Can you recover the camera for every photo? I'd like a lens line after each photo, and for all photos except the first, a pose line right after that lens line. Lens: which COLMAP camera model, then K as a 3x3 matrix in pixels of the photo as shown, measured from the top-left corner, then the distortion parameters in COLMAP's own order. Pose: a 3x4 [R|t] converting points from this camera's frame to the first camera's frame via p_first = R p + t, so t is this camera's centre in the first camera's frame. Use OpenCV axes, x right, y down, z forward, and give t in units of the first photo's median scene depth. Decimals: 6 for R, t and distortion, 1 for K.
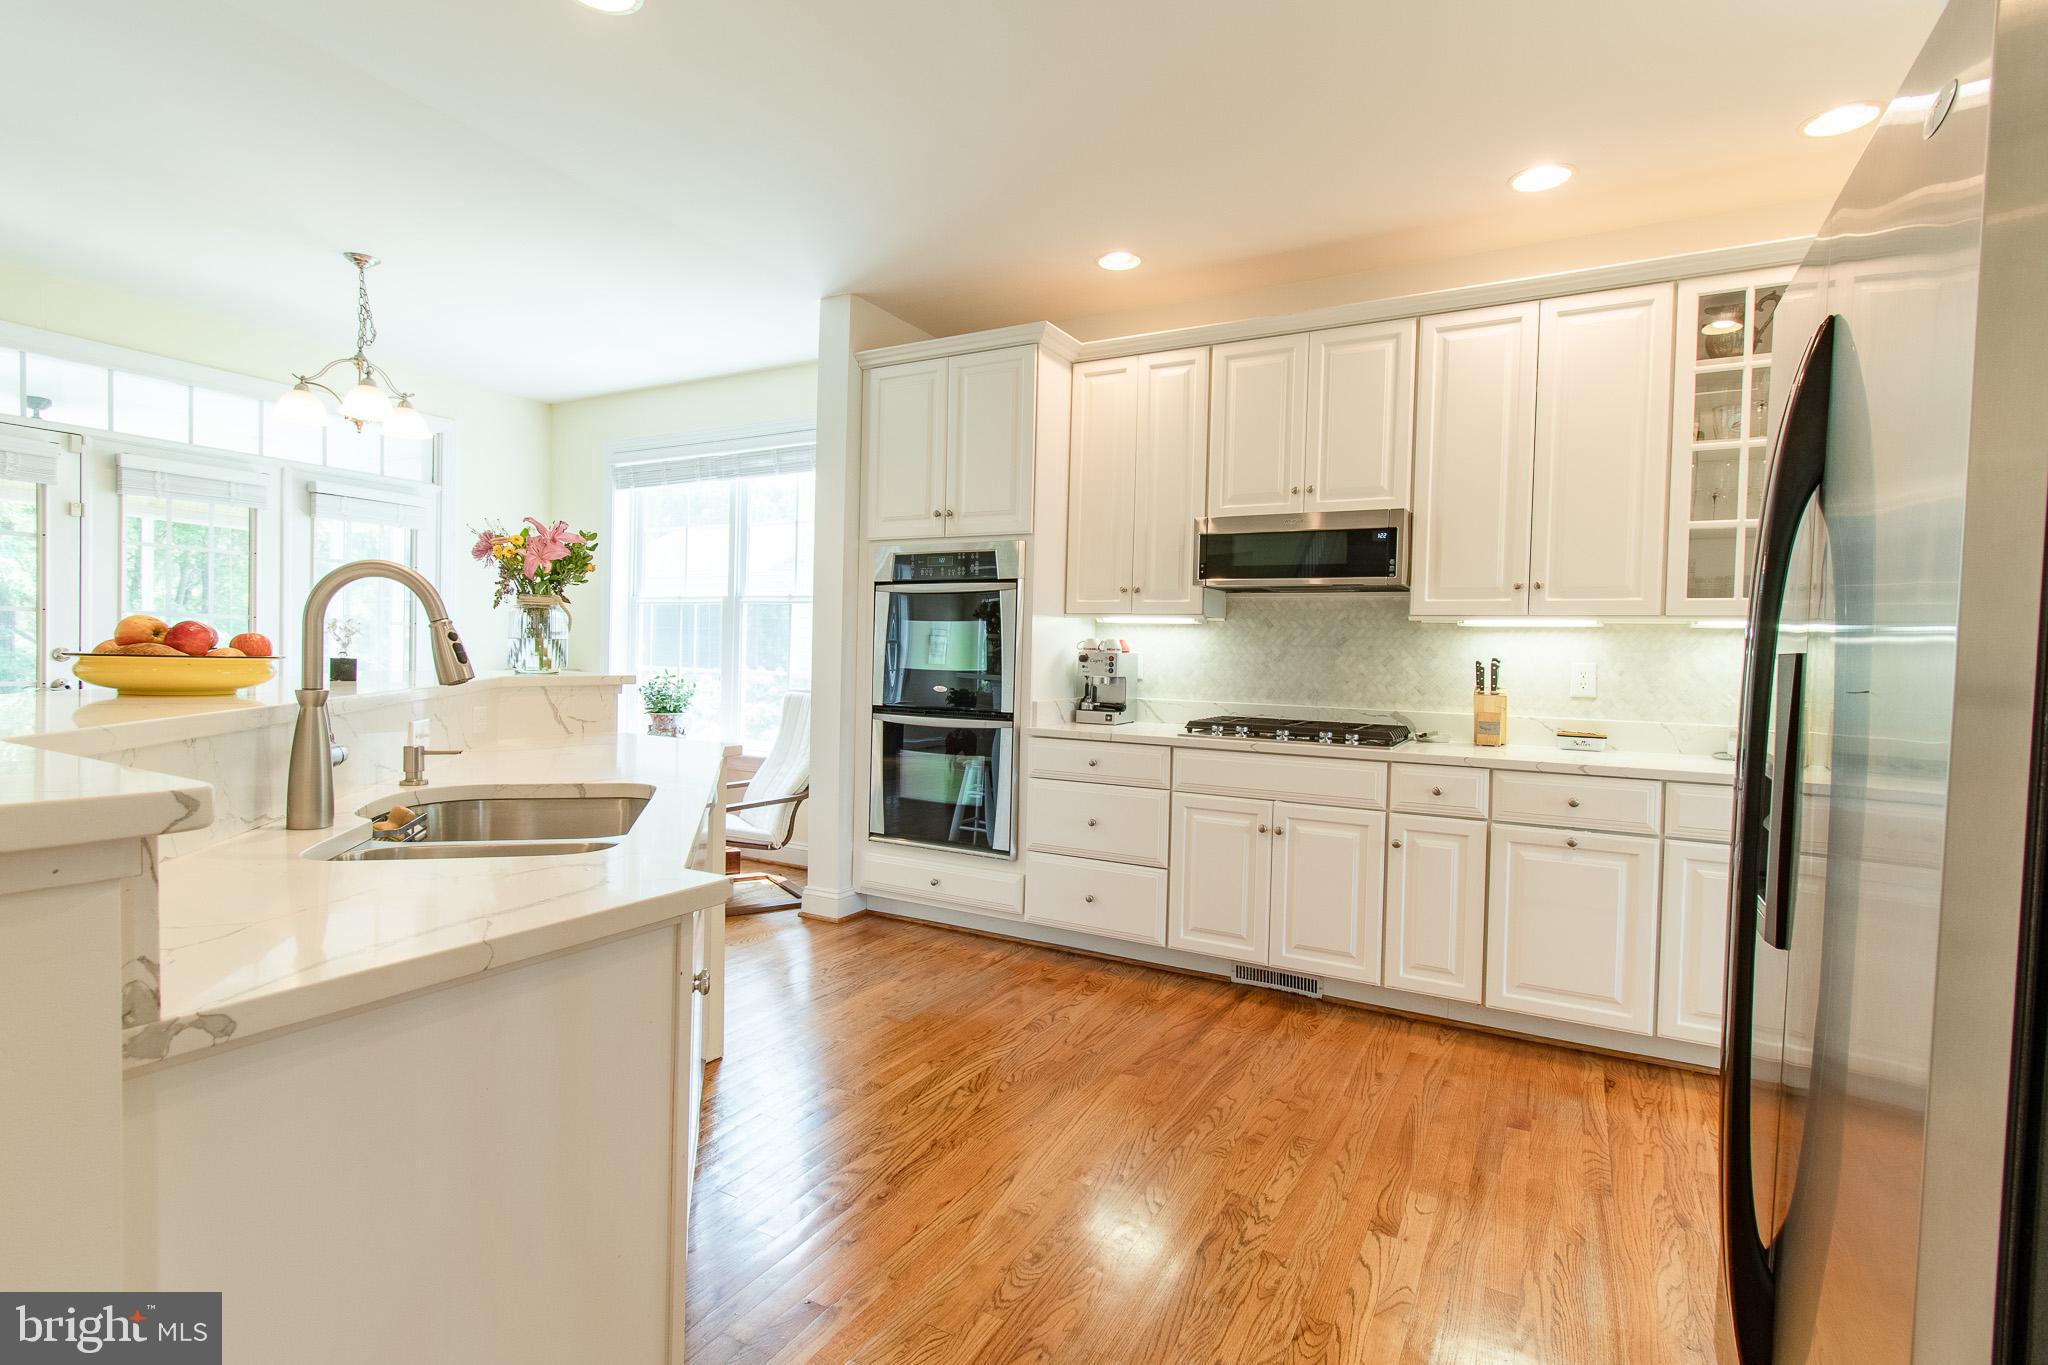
lens RADIAL K [[977.7, 0, 1028.3], [0, 977.7, 686.9], [0, 0, 1]] dist [-0.001235, -0.001667]
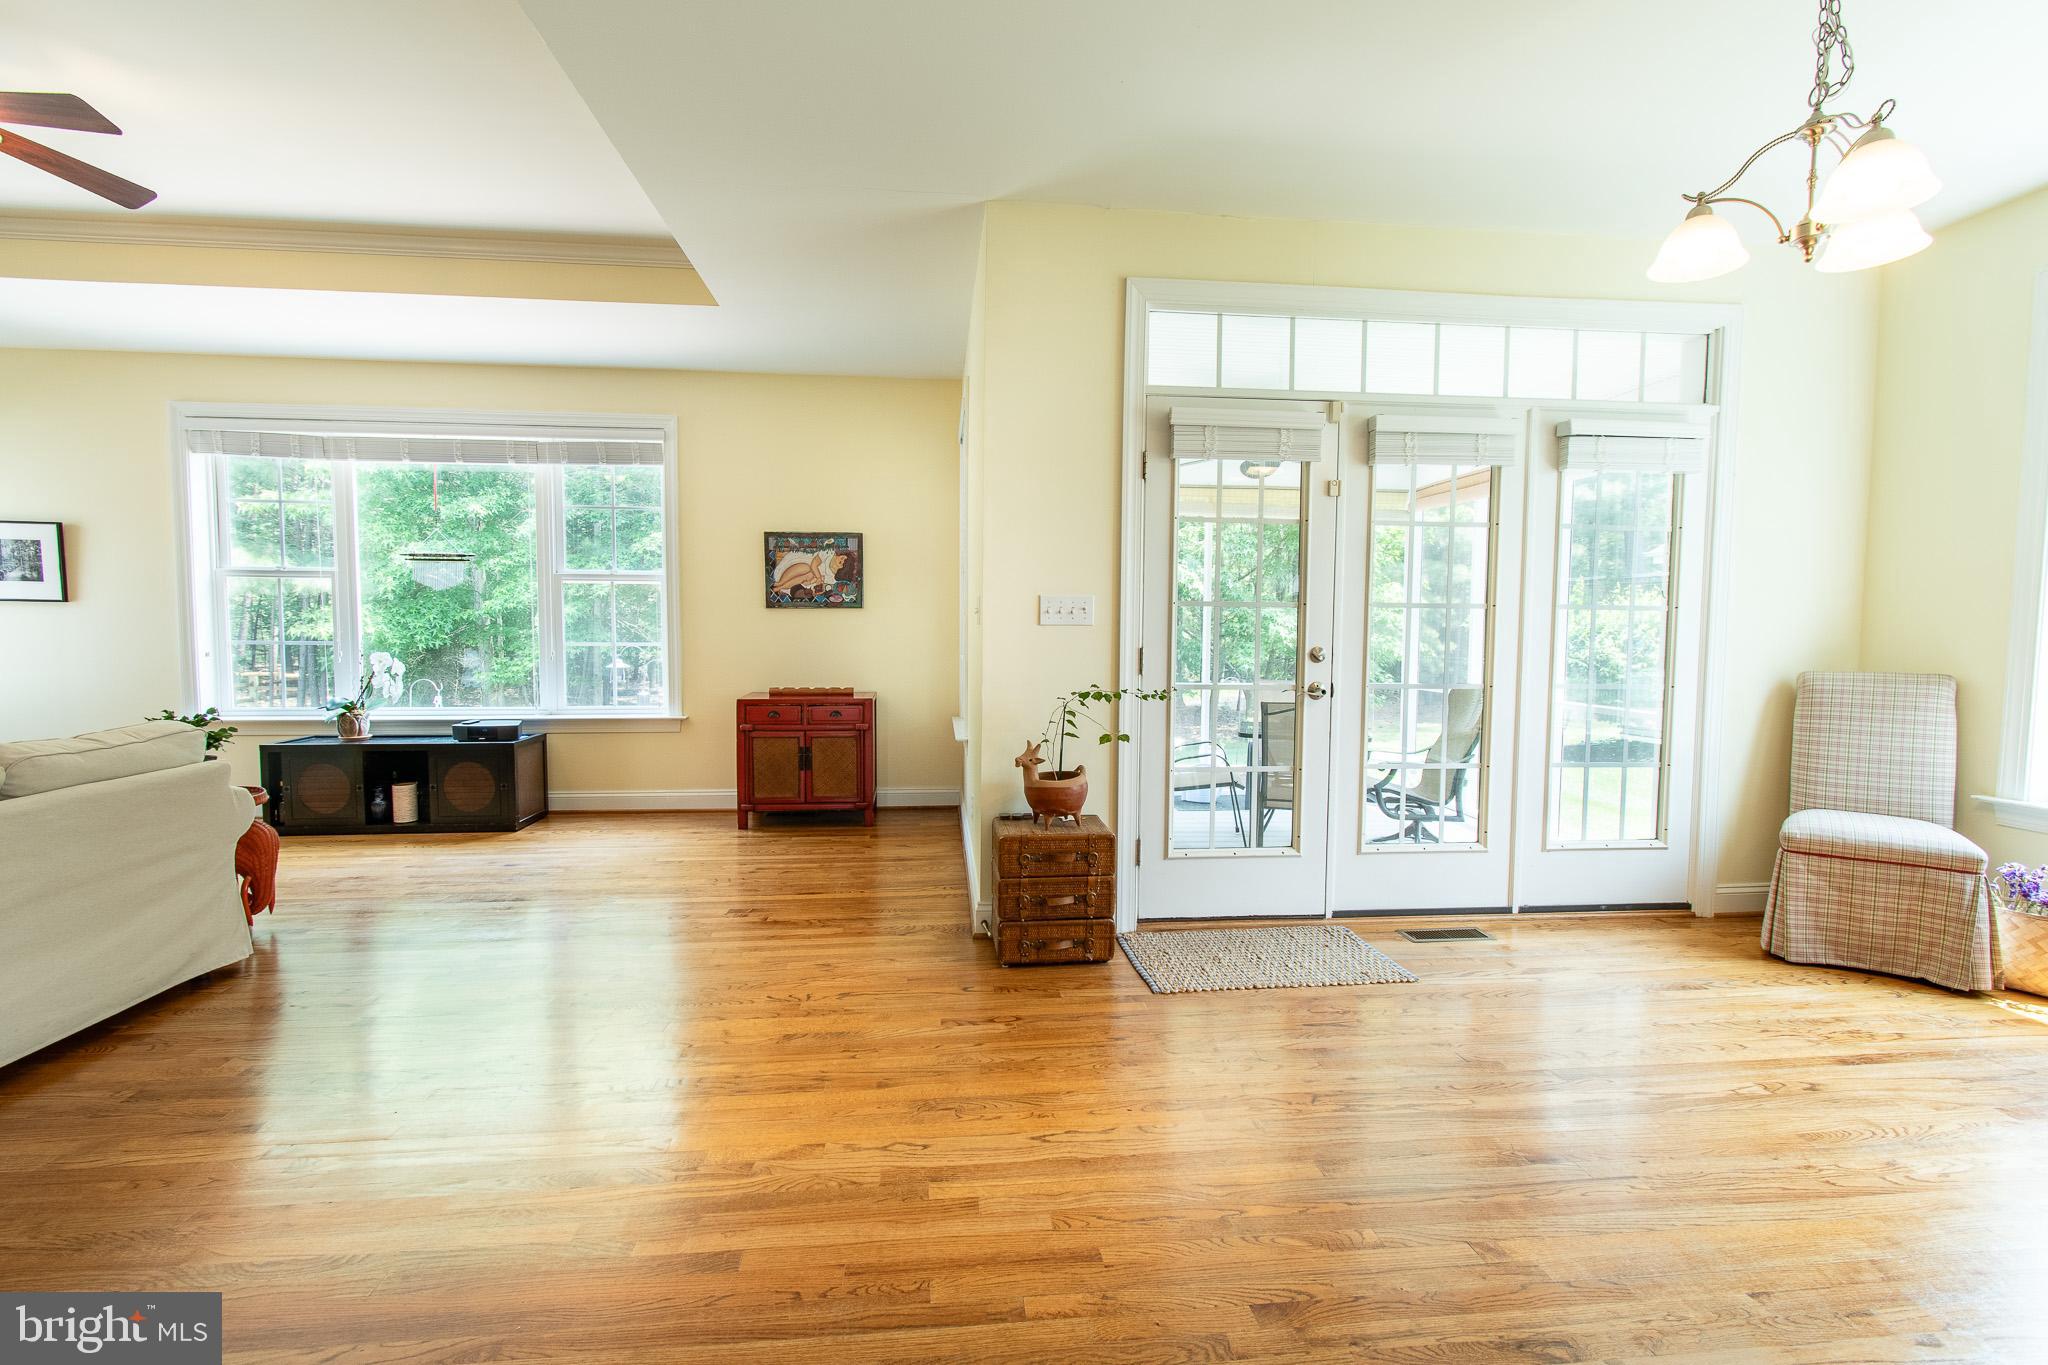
lens RADIAL K [[901.7, 0, 1024.3], [0, 901.7, 681.0], [0, 0, 1]] dist [0.004460, 0.000310]
pose [[0.577785, 0.024811, -0.815812, -0.503161], [-0.016197, 0.999690, 0.018932, -0.022569], [0.816029, 0.002275, 0.578007, 0.328812]]
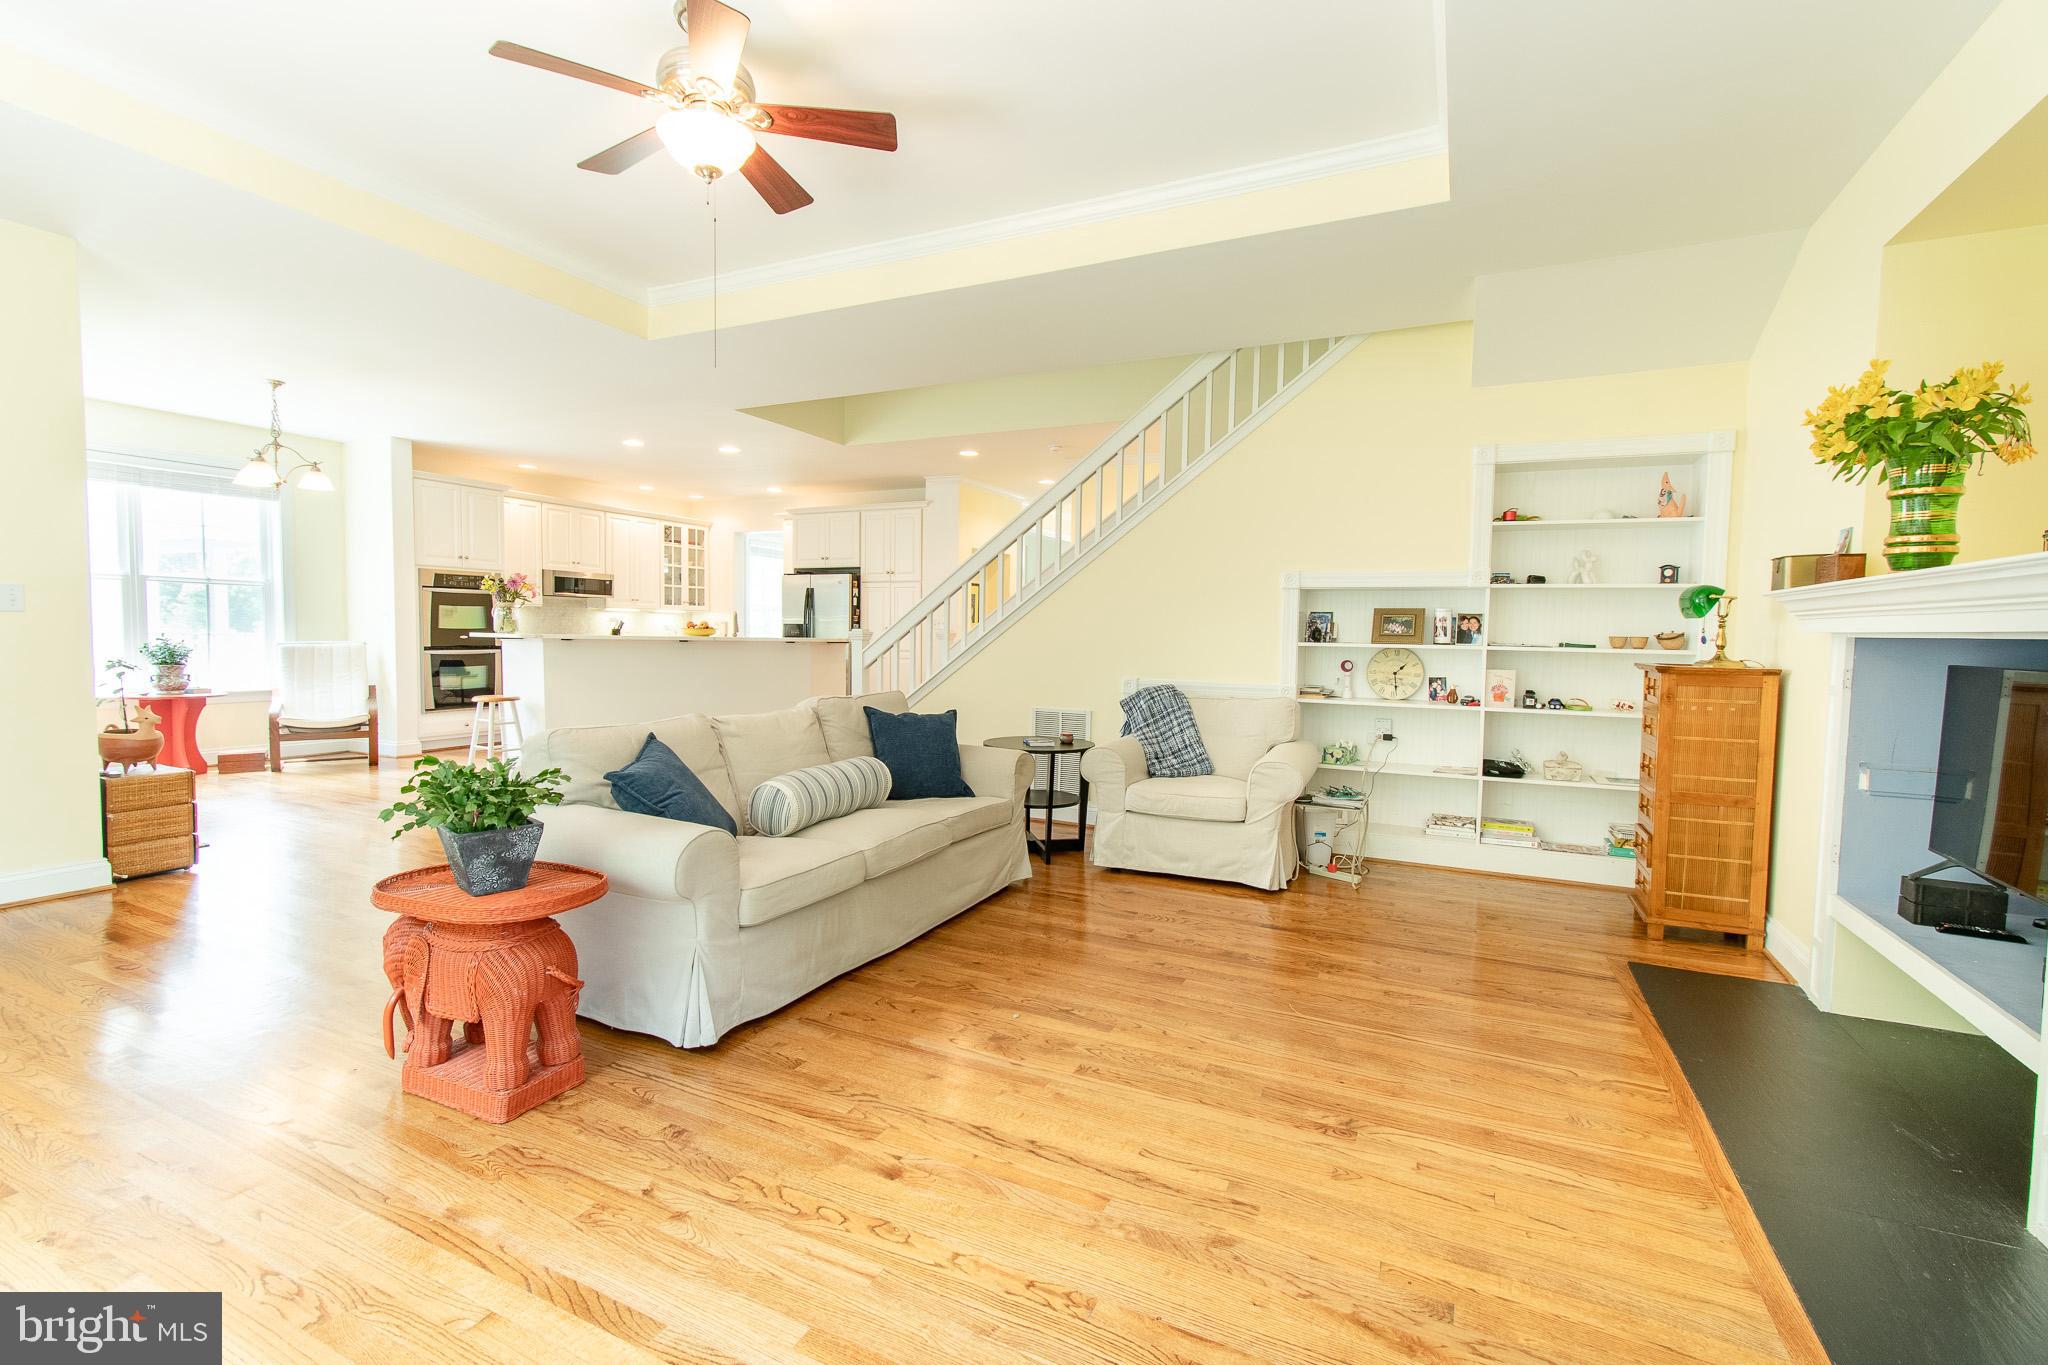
lens RADIAL K [[901.7, 0, 1032.5], [0, 901.7, 676.7], [0, 0, 1]] dist [0.004460, 0.000310]
pose [[-0.061985, -0.075079, 0.995249, -2.229663], [0.016753, 0.996948, 0.076250, -0.043058], [-0.997936, 0.021400, -0.060538, -0.155072]]
